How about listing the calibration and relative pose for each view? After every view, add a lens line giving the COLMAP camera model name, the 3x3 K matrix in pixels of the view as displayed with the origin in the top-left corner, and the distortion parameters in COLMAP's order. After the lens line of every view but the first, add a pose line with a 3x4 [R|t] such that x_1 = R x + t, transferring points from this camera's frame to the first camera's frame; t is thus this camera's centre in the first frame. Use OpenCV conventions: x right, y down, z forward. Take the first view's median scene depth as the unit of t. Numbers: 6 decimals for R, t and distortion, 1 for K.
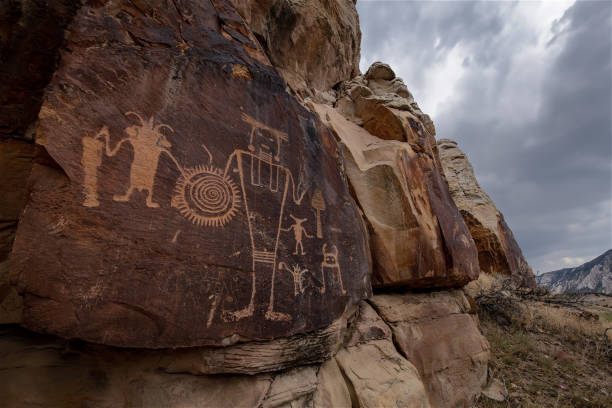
lens RADIAL K [[239.5, 0, 306.0], [0, 239.5, 204.0], [0, 0, 1]] dist [-0.020310, -0.000037]
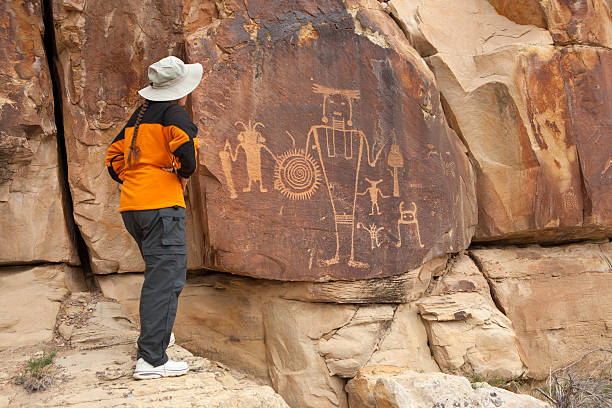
lens RADIAL K [[533.1, 0, 306.0], [0, 533.1, 204.0], [0, 0, 1]] dist [-0.043684, -0.000074]
pose [[0.966886, -0.026831, -0.253793, 0.300950], [0.094591, 0.961305, 0.258737, -0.526762], [0.237031, -0.274175, 0.932011, -1.423855]]
